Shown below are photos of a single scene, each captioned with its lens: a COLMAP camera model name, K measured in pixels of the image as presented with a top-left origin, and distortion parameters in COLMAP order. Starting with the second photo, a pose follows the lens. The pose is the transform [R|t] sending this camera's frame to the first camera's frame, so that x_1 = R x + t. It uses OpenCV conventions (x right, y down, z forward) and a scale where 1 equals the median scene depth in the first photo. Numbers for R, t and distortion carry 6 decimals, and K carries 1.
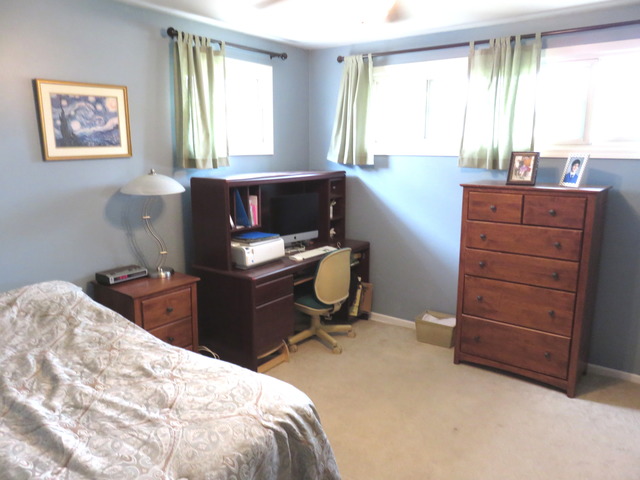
lens RADIAL K [[482.6, 0, 319.7], [0, 482.6, 240.7], [0, 0, 1]] dist [-0.009844, -0.001334]
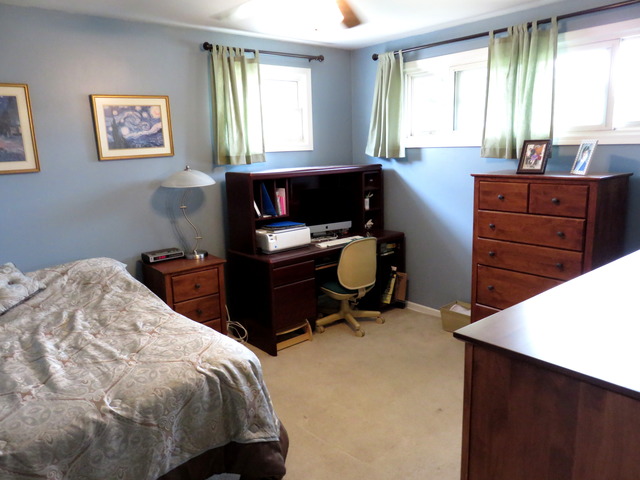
lens RADIAL K [[482.6, 0, 319.6], [0, 482.6, 241.1], [0, 0, 1]] dist [-0.009844, -0.001334]
pose [[0.972467, 0.014435, -0.232594, 0.222275], [-0.012812, 0.999882, 0.008487, 0.018684], [0.232689, -0.005273, 0.972537, -0.057691]]
